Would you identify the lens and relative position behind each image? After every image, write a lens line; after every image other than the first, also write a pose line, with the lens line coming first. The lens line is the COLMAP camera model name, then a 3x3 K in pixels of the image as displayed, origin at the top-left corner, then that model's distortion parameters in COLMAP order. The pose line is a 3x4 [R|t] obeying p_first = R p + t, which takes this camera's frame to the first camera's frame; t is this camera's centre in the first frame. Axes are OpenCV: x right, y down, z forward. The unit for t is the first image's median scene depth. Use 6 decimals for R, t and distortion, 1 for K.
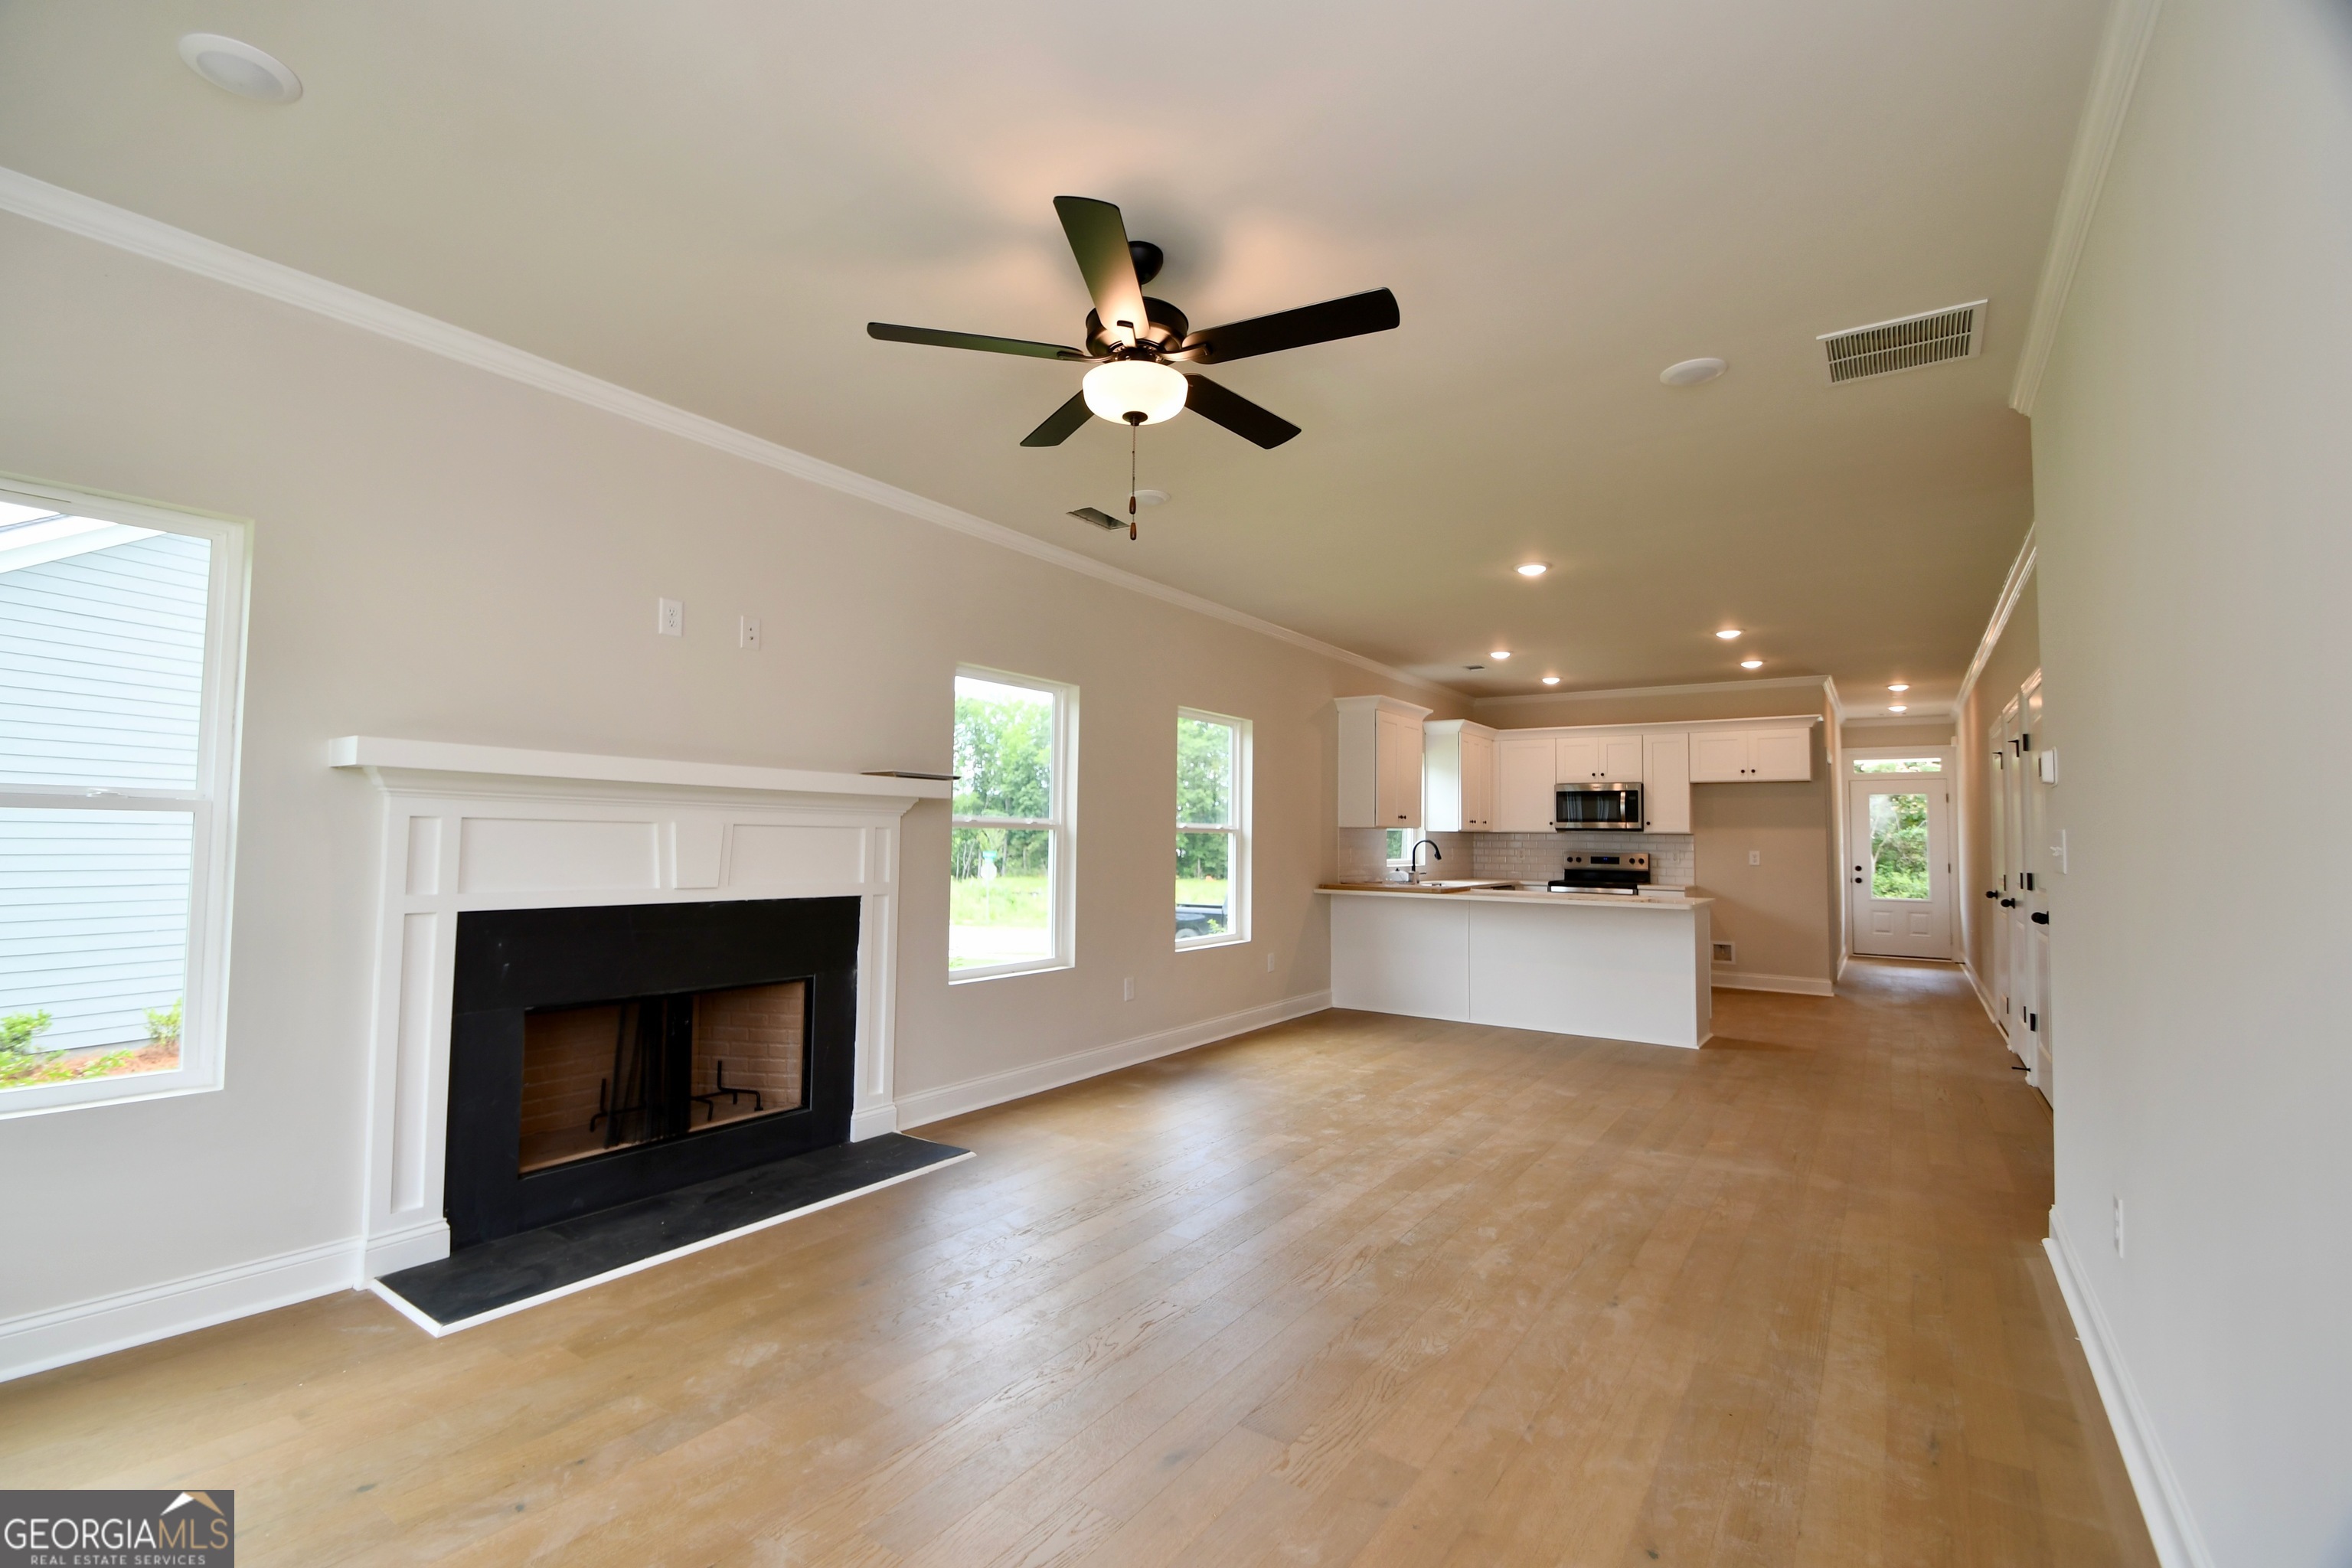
lens RADIAL K [[1042.2, 0, 1154.3], [0, 1042.2, 777.7], [0, 0, 1]] dist [-0.007707, -0.004576]
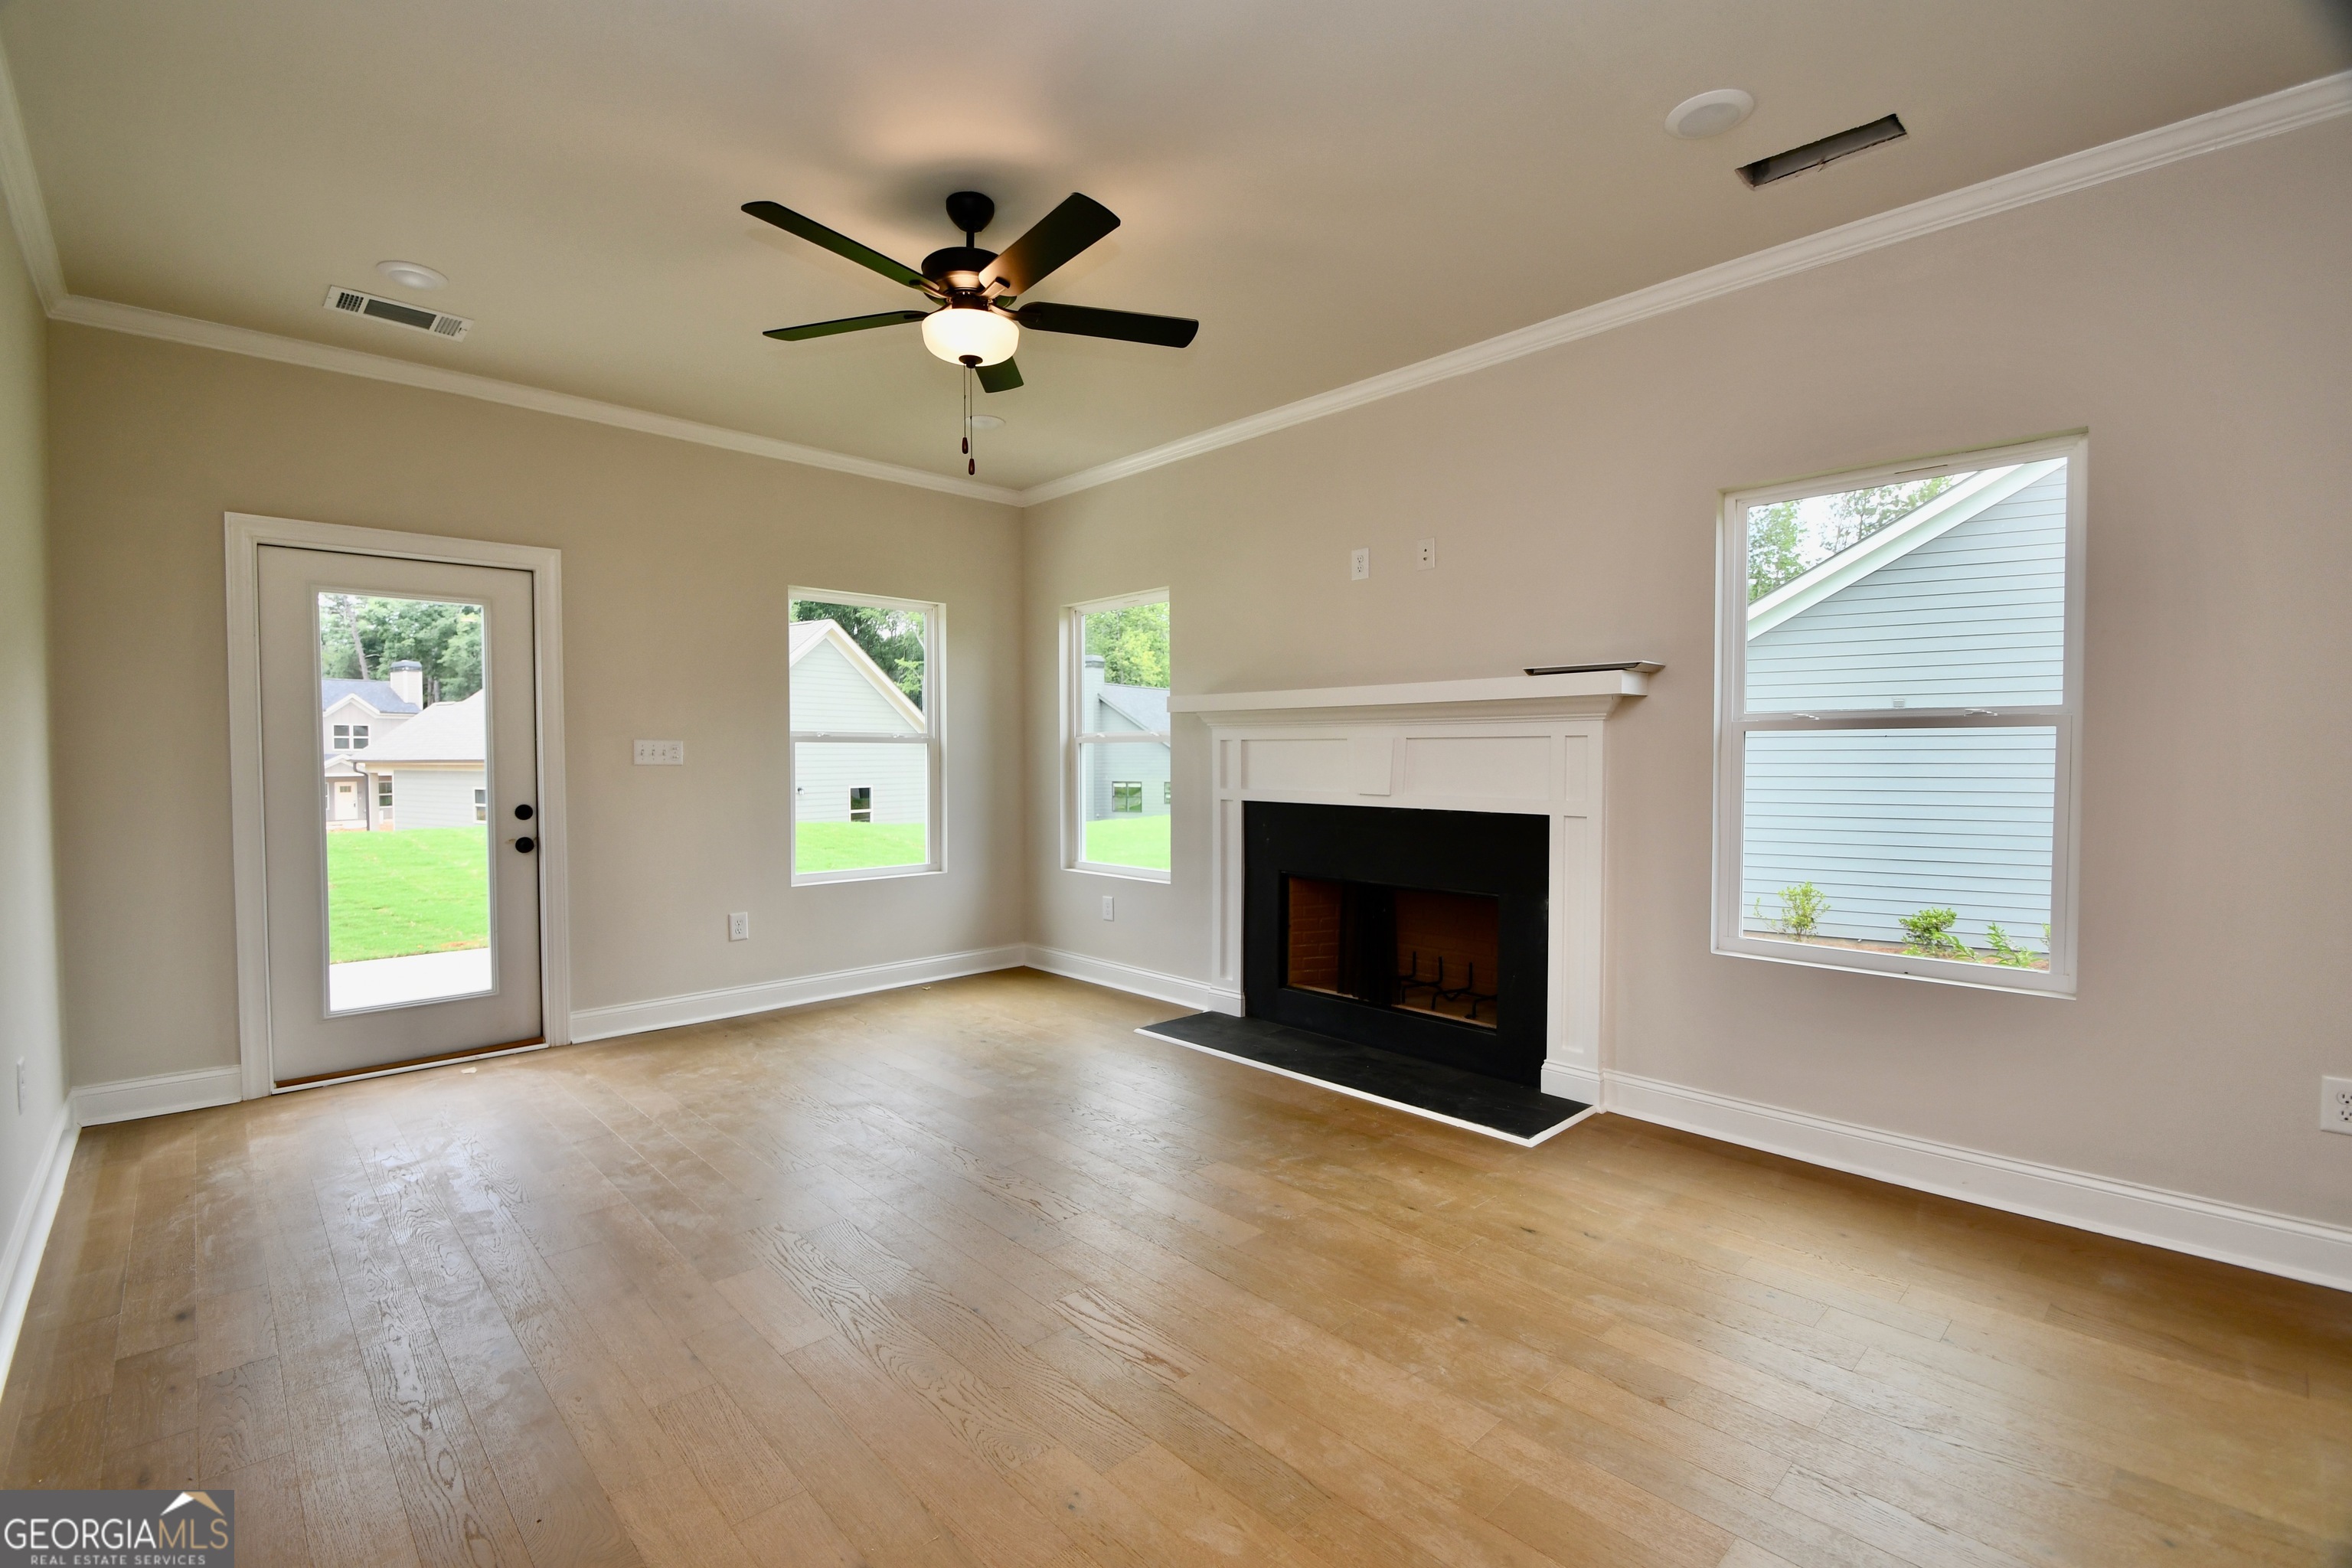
lens RADIAL K [[1042.2, 0, 1161.6], [0, 1042.2, 787.0], [0, 0, 1]] dist [-0.007707, -0.004576]
pose [[-0.210657, 0.018724, -0.977381, 0.638687], [0.055910, 0.998411, 0.007077, 0.066232], [0.975960, -0.053155, -0.211369, 0.881391]]
